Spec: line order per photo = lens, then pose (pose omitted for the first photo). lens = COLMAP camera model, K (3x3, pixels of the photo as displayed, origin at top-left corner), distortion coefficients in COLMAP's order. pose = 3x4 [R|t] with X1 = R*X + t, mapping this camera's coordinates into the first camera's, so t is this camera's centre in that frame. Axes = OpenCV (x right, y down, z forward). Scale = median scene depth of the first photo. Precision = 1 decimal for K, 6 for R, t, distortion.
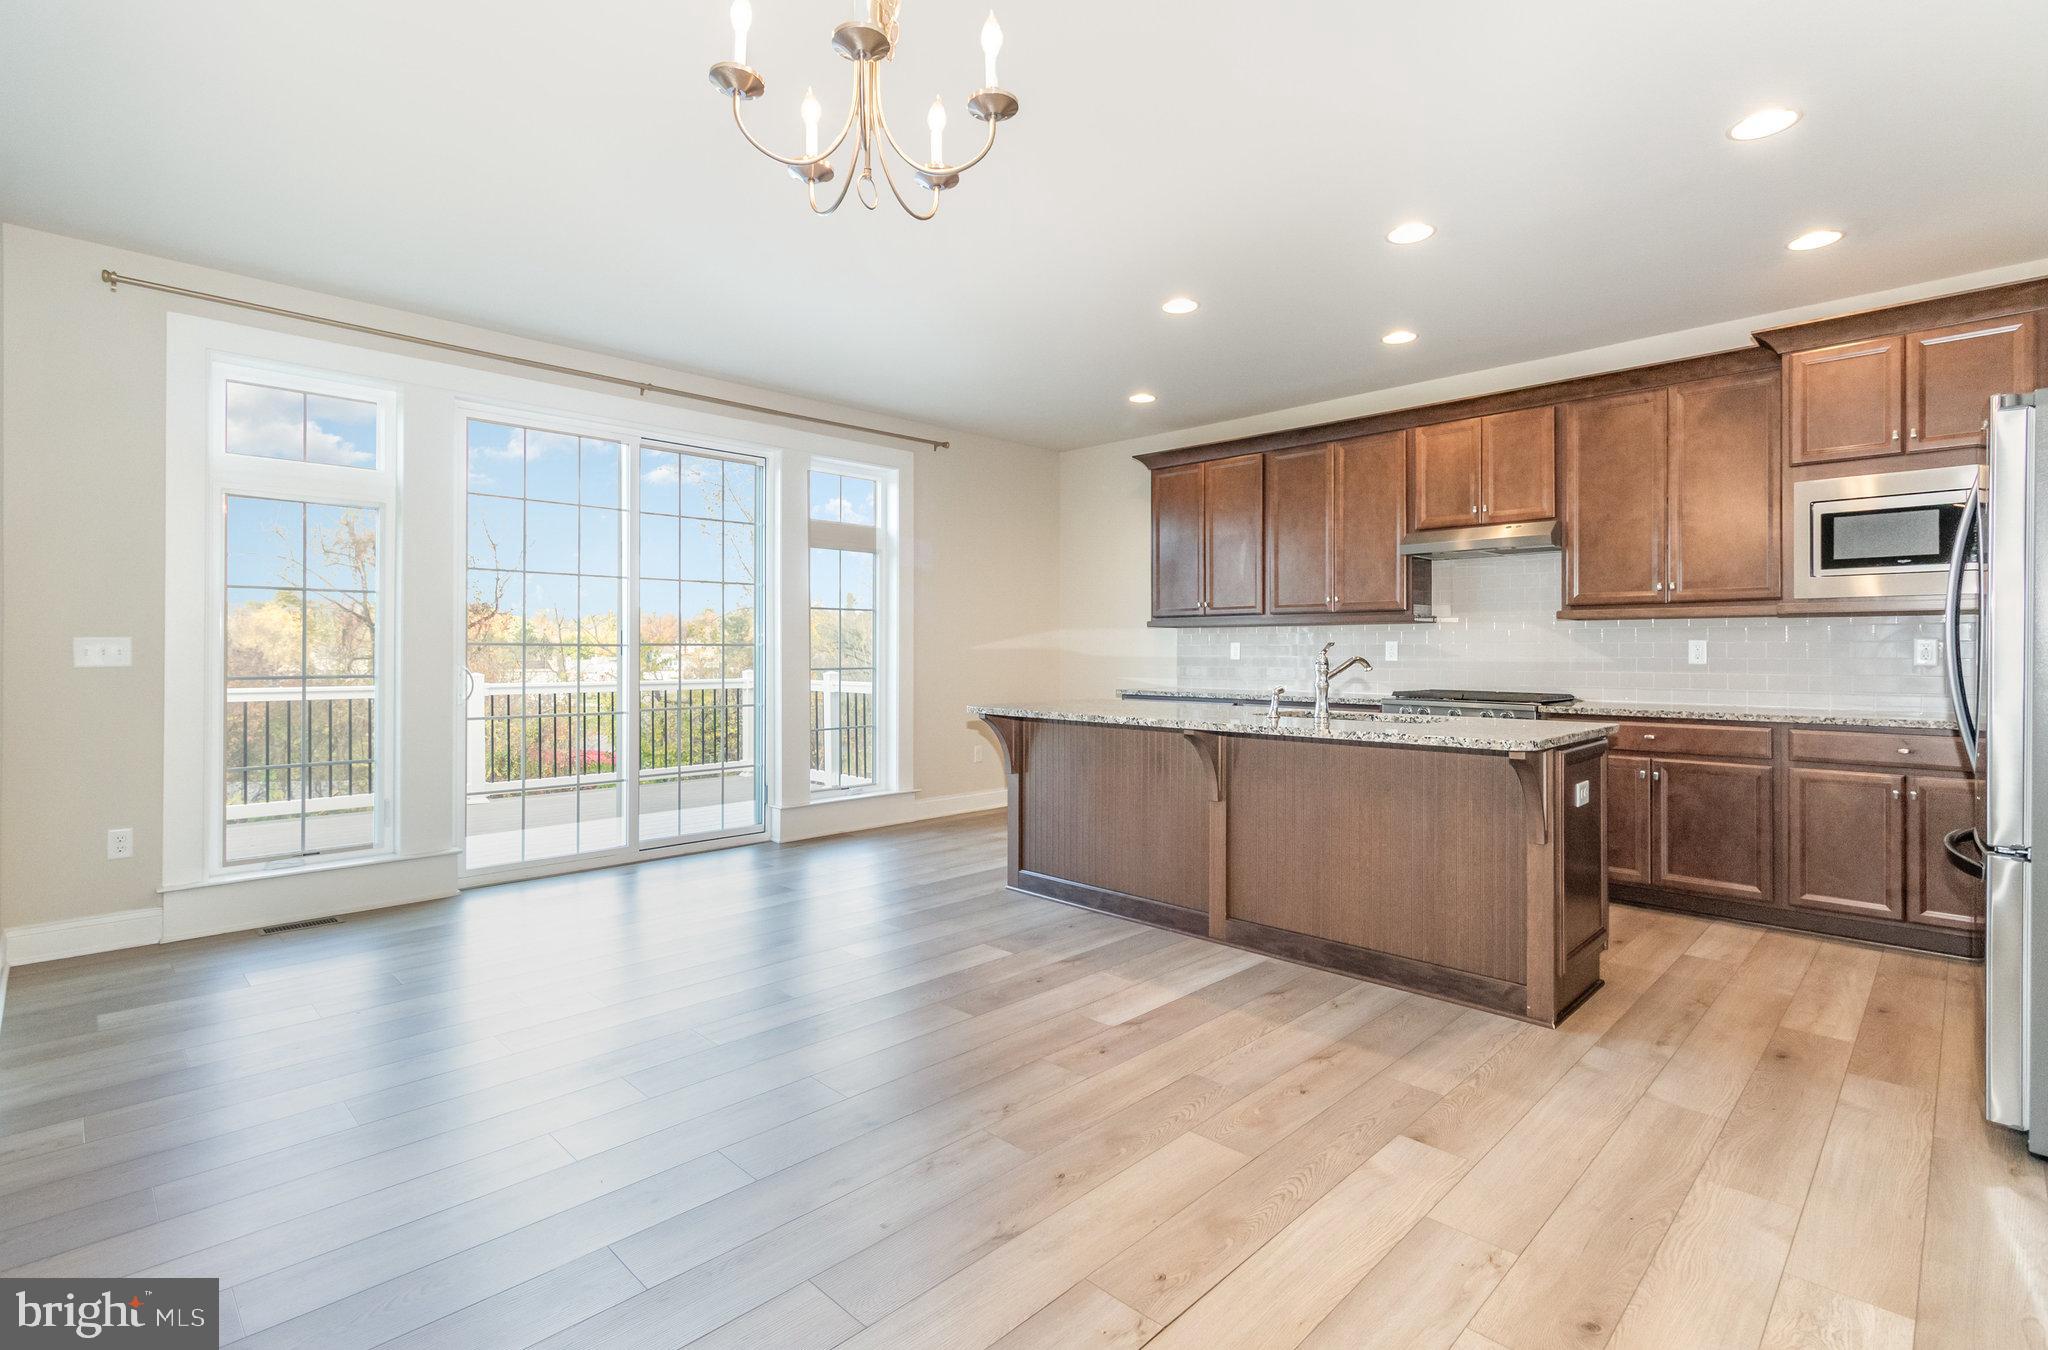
lens RADIAL K [[953.8, 0, 1031.2], [0, 953.8, 656.2], [0, 0, 1]] dist [0.009041, 0.000914]
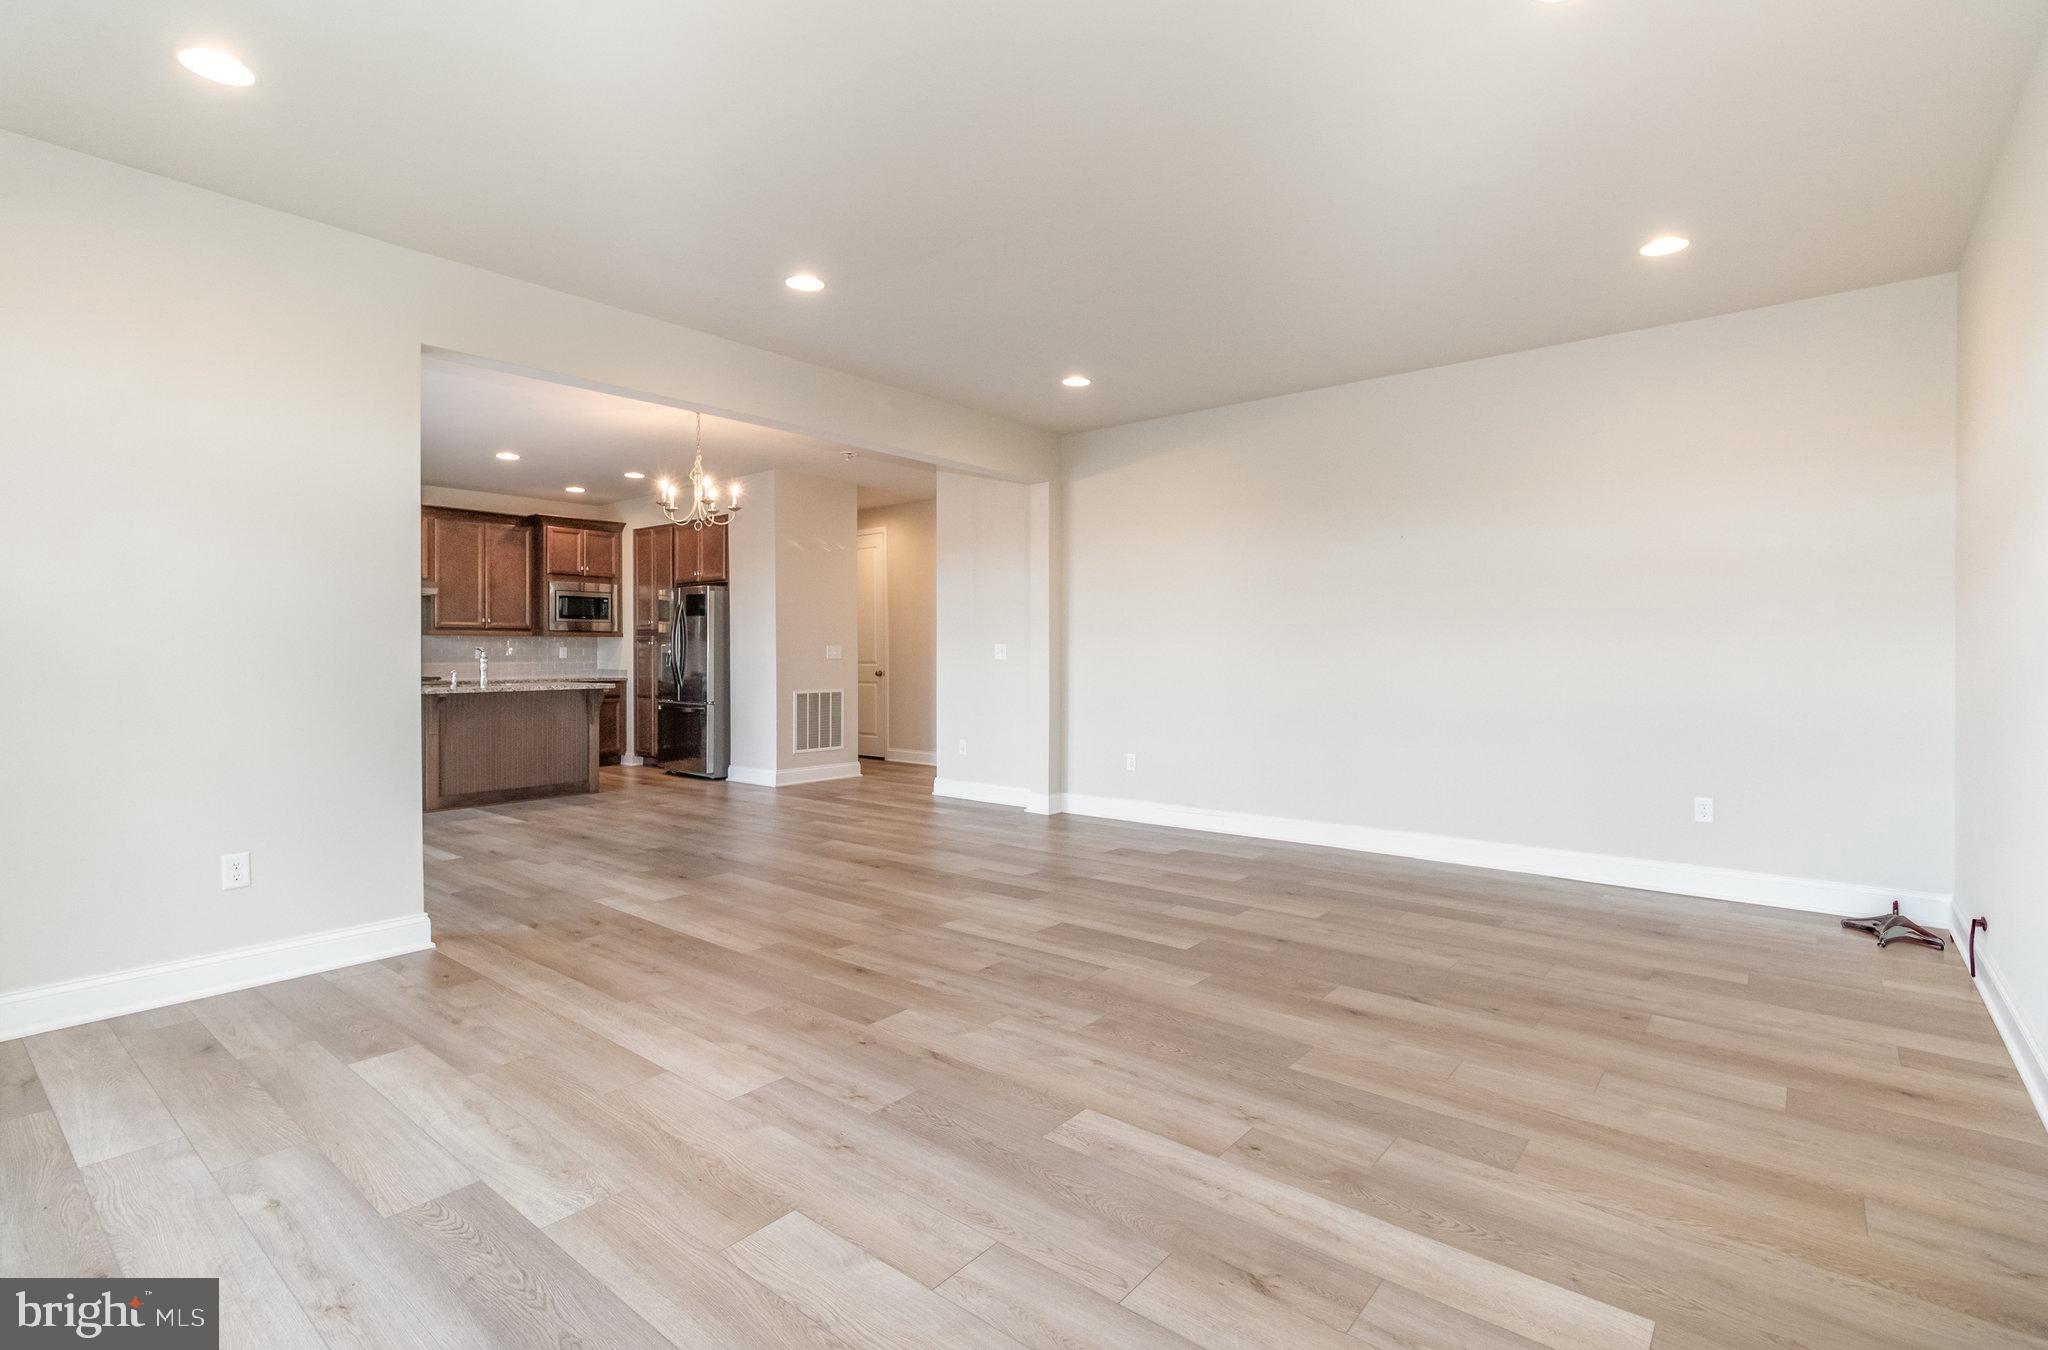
lens RADIAL K [[953.8, 0, 1032.4], [0, 953.8, 661.8], [0, 0, 1]] dist [0.009041, 0.000914]
pose [[-0.090541, -0.013381, 0.995803, -1.706503], [0.004453, 0.999894, 0.013841, -0.009611], [-0.995883, 0.005688, -0.090472, 0.032956]]
